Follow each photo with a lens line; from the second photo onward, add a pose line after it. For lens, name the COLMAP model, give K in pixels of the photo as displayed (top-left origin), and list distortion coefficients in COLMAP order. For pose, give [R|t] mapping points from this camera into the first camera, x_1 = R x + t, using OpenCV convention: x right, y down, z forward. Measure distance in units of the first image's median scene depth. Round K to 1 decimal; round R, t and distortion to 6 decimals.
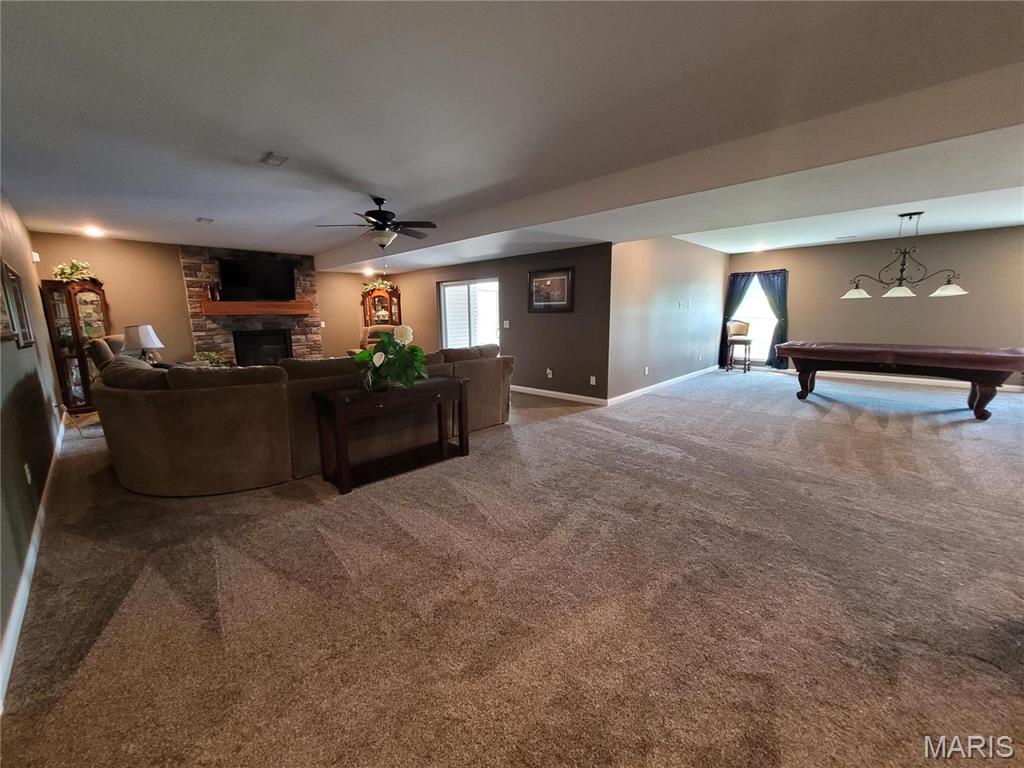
lens RADIAL K [[404.5, 0, 508.6], [0, 404.5, 381.7], [0, 0, 1]] dist [0.002482, -0.000971]
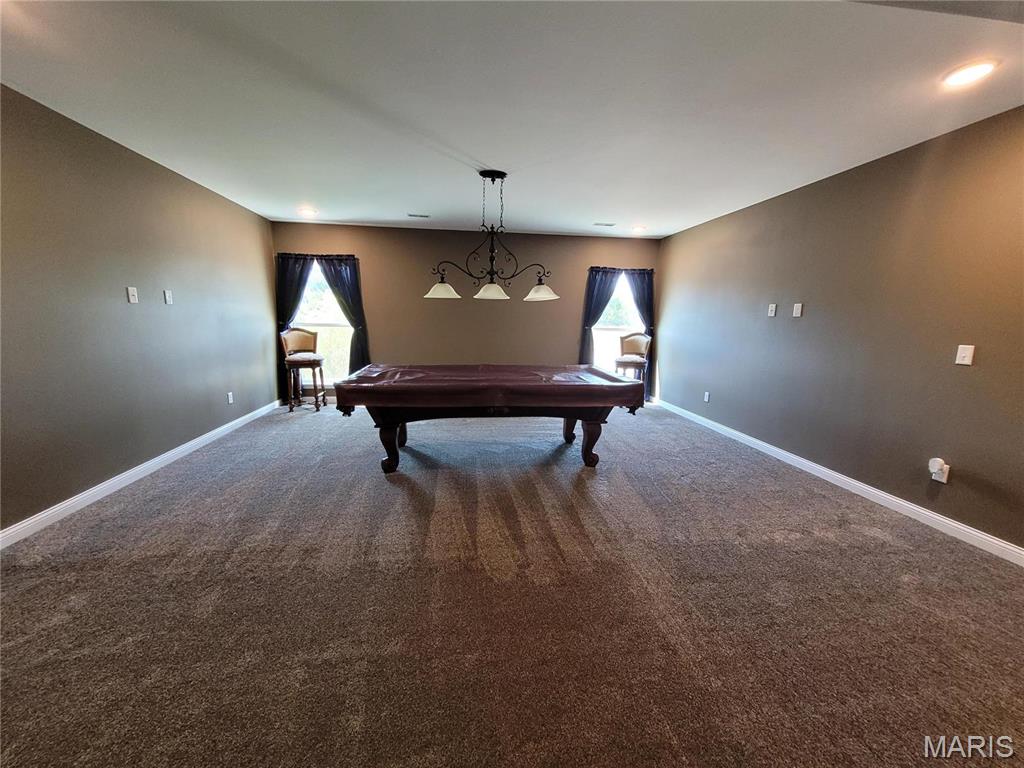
lens RADIAL K [[404.5, 0, 509.2], [0, 404.5, 384.3], [0, 0, 1]] dist [0.002482, -0.000971]
pose [[0.630628, -0.107266, 0.768637, 0.358586], [0.107155, 0.992951, 0.050655, -0.079671], [-0.768652, 0.050419, 0.637677, 0.444453]]
